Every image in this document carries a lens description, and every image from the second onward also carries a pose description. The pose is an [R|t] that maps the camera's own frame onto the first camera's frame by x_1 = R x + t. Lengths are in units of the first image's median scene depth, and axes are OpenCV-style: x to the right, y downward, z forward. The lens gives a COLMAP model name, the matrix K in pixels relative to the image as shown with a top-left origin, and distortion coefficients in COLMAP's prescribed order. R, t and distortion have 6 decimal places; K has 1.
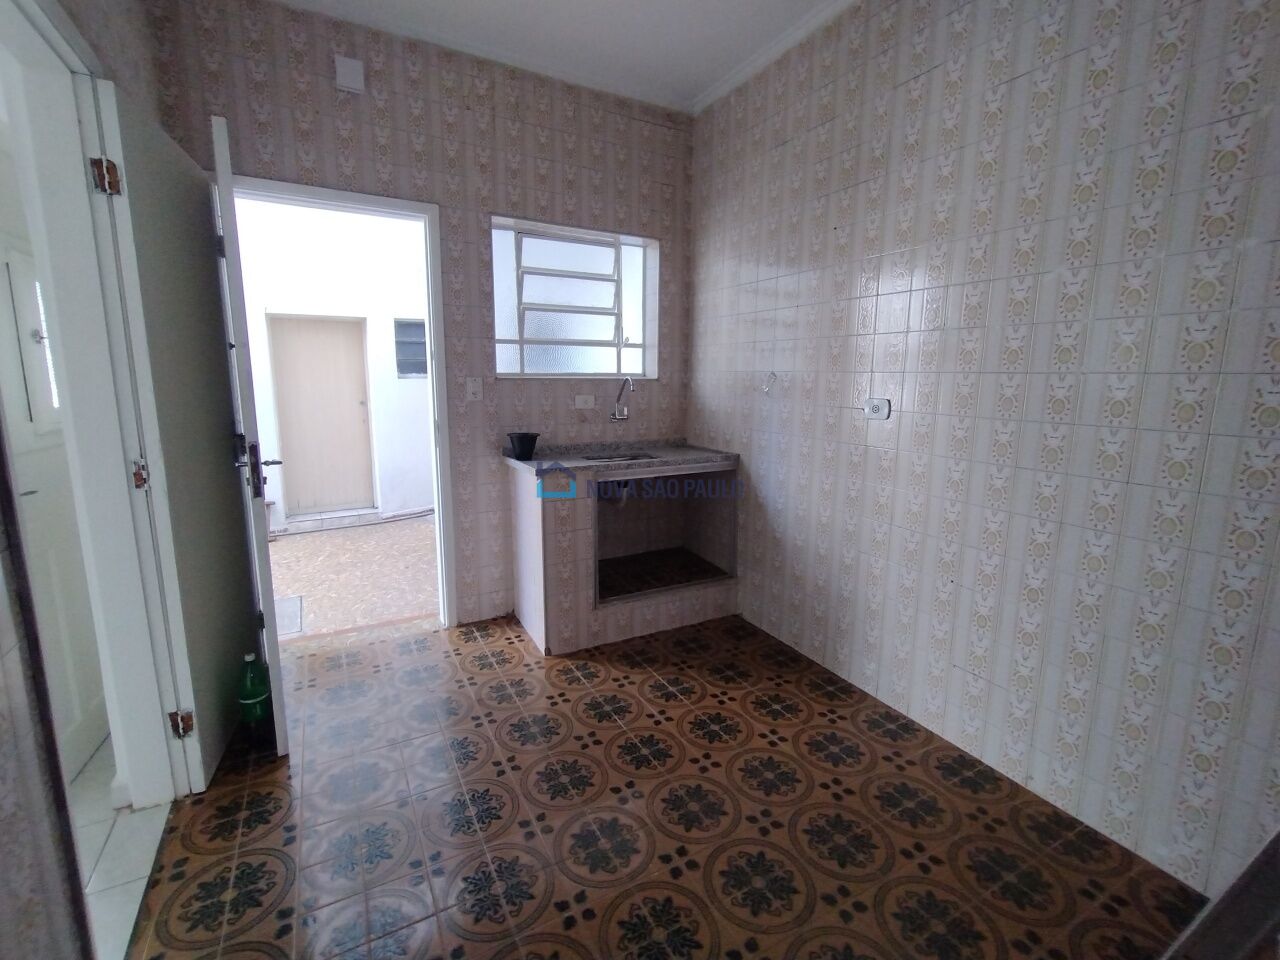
lens RADIAL K [[576.6, 0, 639.0], [0, 576.6, 482.3], [0, 0, 1]] dist [-0.000158, -0.000045]
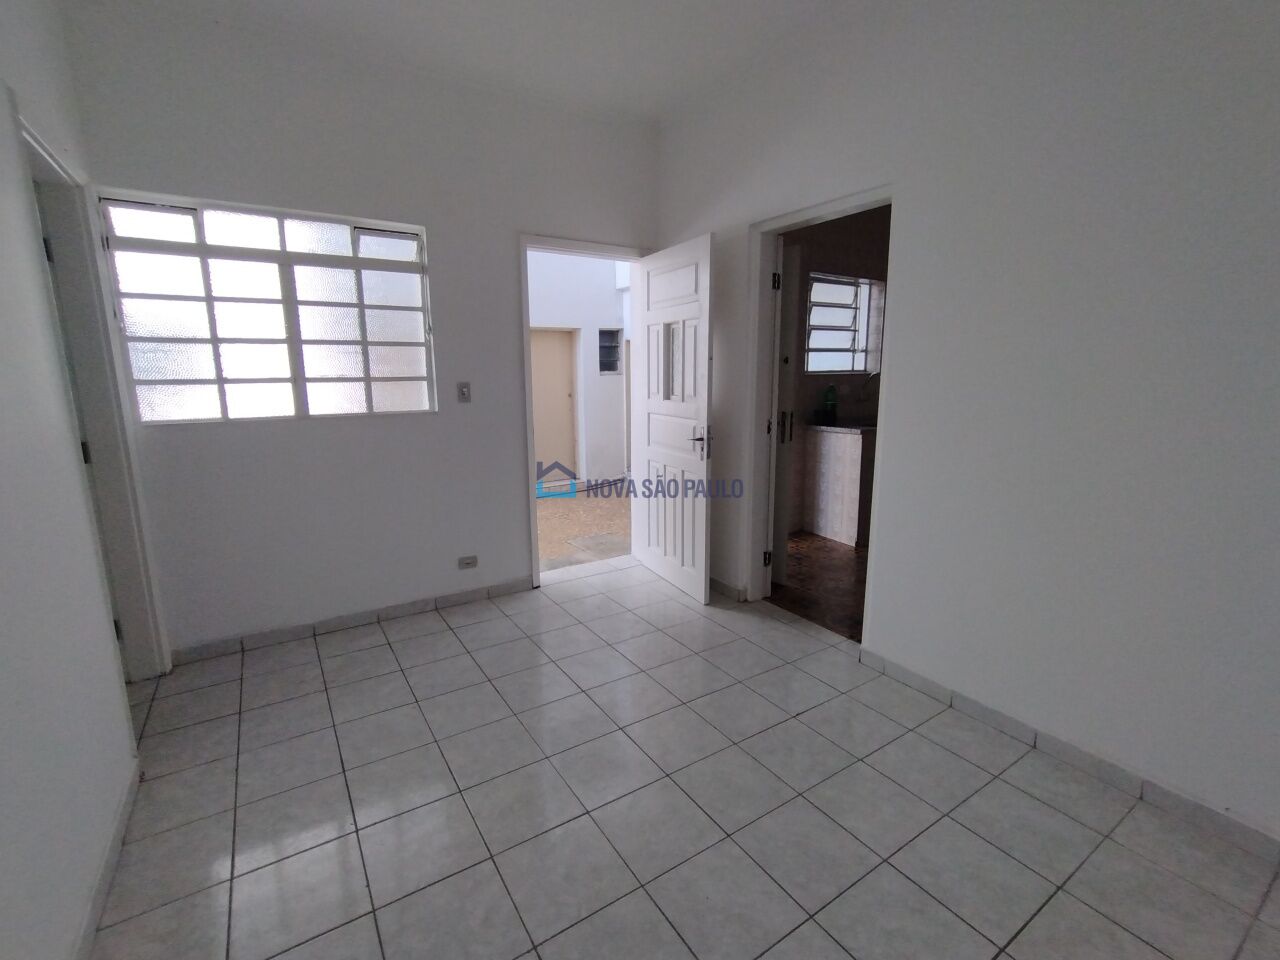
lens RADIAL K [[576.6, 0, 640.2], [0, 576.6, 478.3], [0, 0, 1]] dist [-0.000158, -0.000045]
pose [[0.998386, -0.024549, 0.051208, -0.677522], [0.024208, 0.999681, 0.007266, 0.066375], [-0.051370, -0.006015, 0.998662, -0.463275]]
